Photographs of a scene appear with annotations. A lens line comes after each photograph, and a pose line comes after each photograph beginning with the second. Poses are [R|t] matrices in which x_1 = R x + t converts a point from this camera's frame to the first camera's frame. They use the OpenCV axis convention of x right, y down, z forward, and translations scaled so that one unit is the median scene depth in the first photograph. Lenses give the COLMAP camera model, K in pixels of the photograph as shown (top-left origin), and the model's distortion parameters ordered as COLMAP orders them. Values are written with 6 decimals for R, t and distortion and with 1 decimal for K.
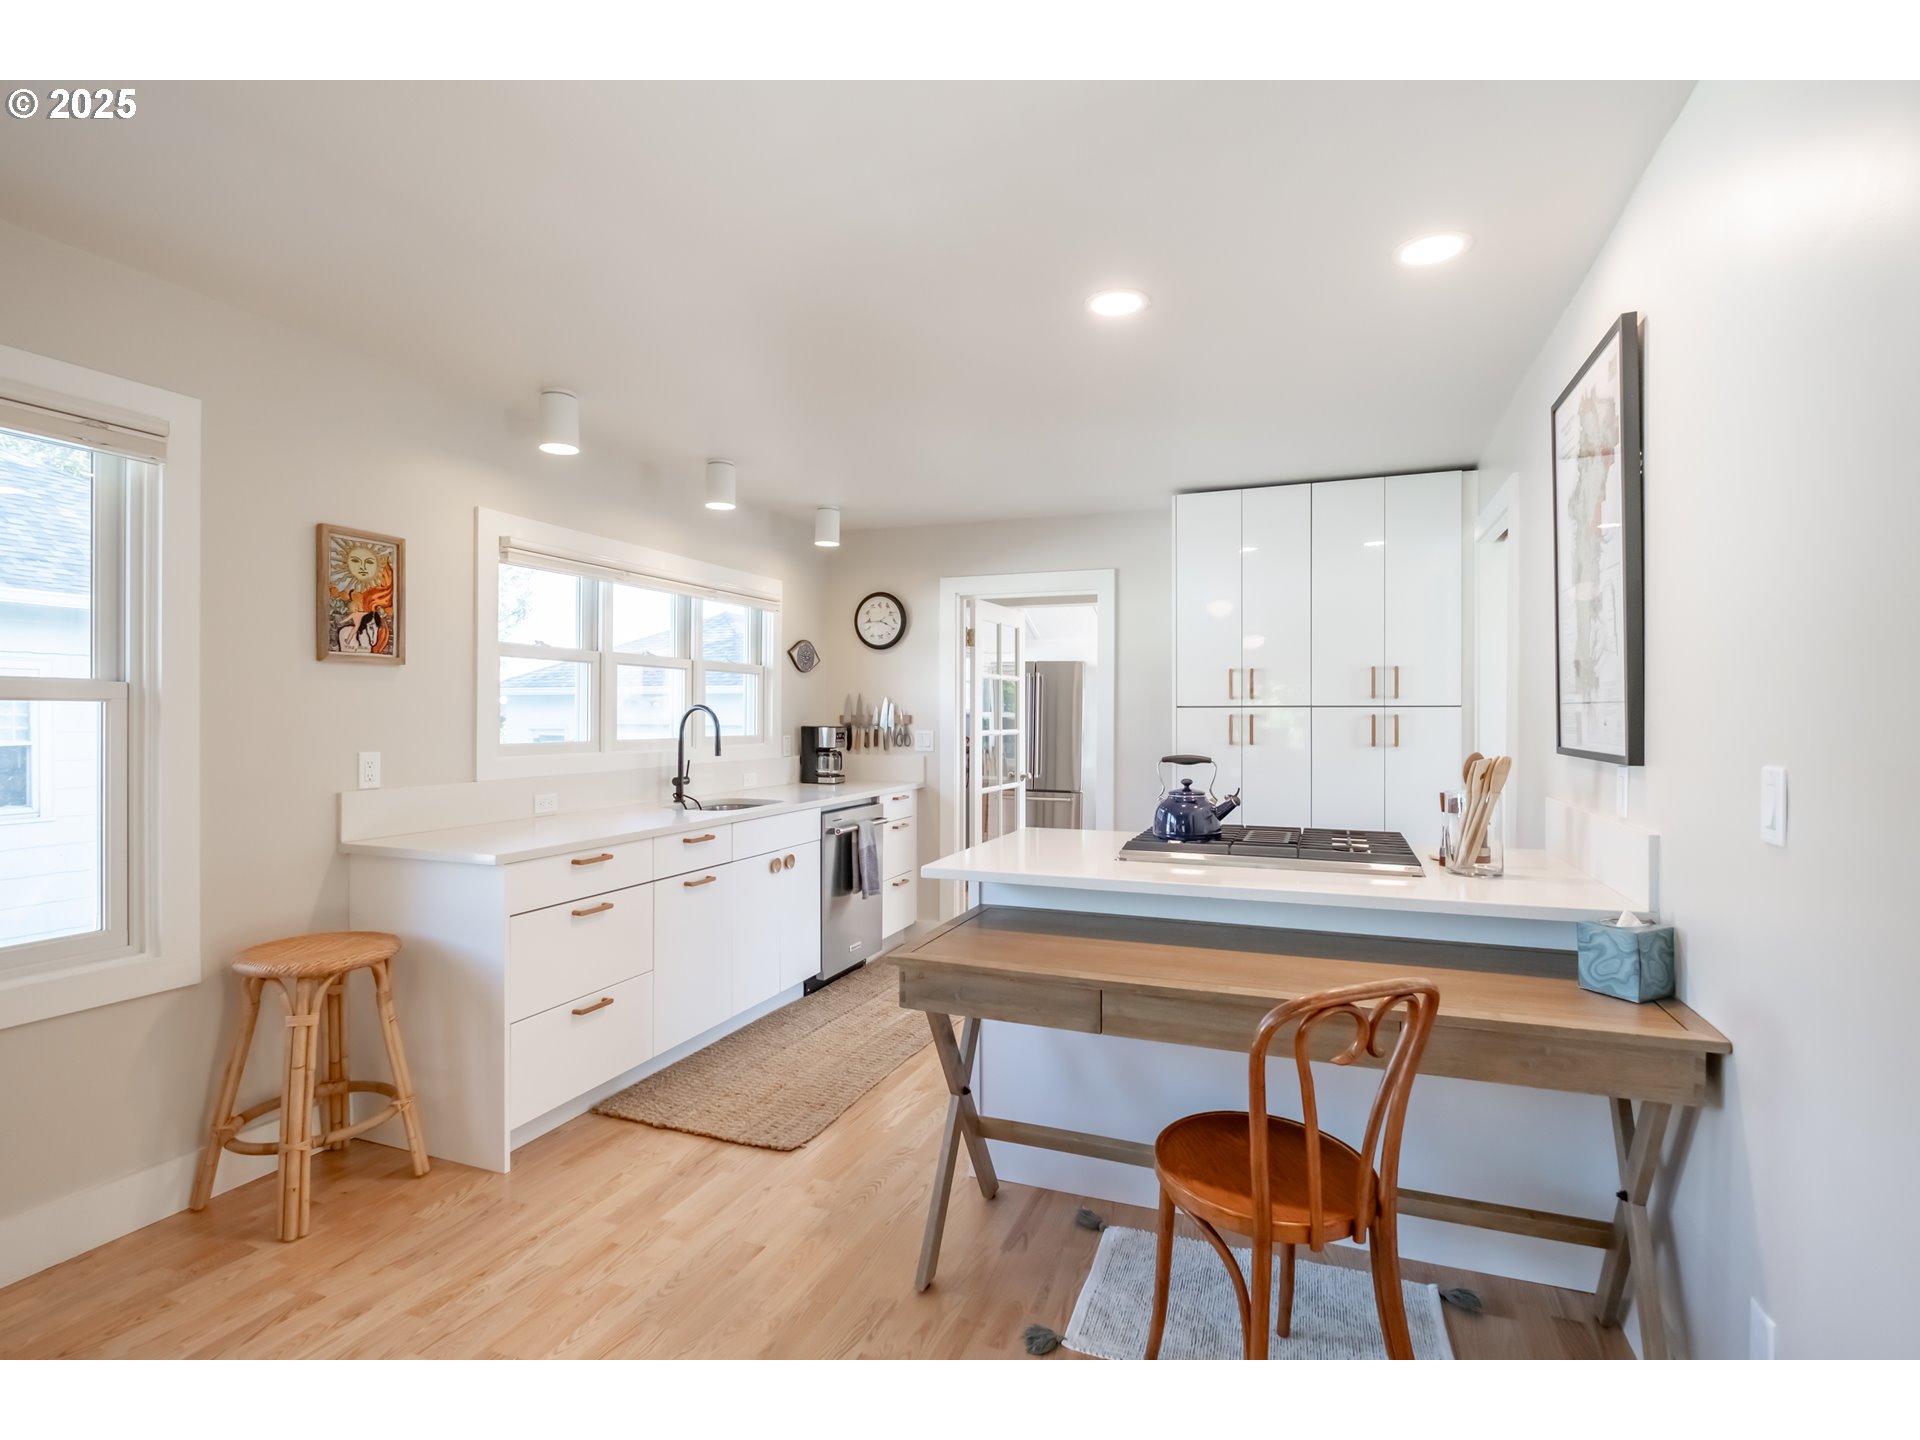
lens RADIAL K [[917.7, 0, 971.8], [0, 917.7, 715.1], [0, 0, 1]] dist [-0.003835, -0.001639]
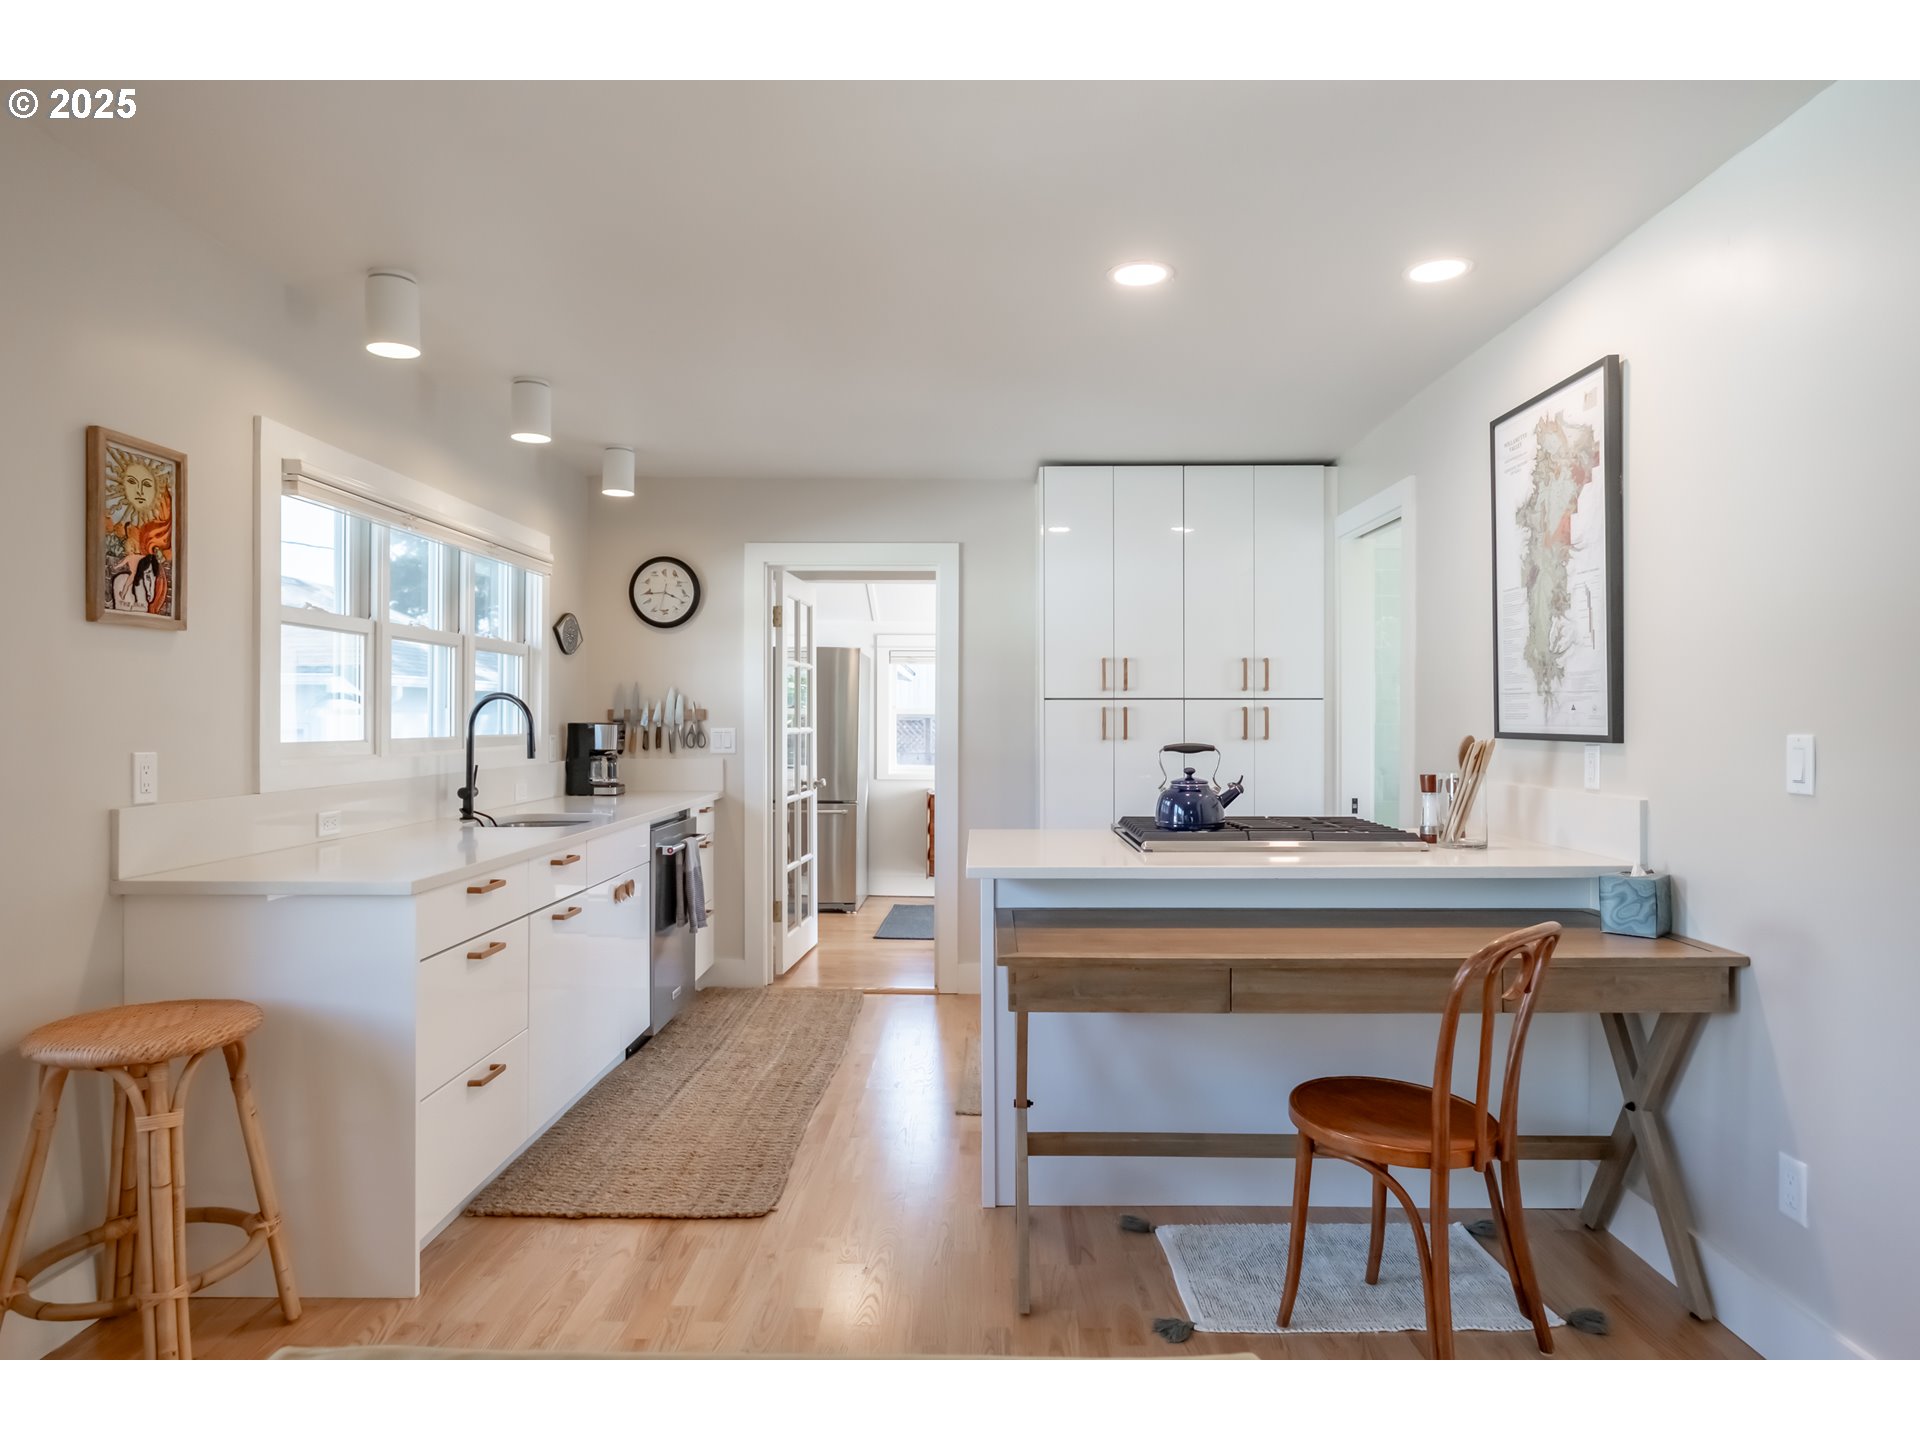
lens RADIAL K [[1132.3, 0, 970.4], [0, 1132.3, 716.6], [0, 0, 1]] dist [-0.001254, 0.004119]
pose [[0.937346, -0.000699, 0.348398, -0.361726], [0.000990, 0.999999, -0.000657, 0.013893], [-0.348398, 0.000961, 0.937346, -0.045372]]
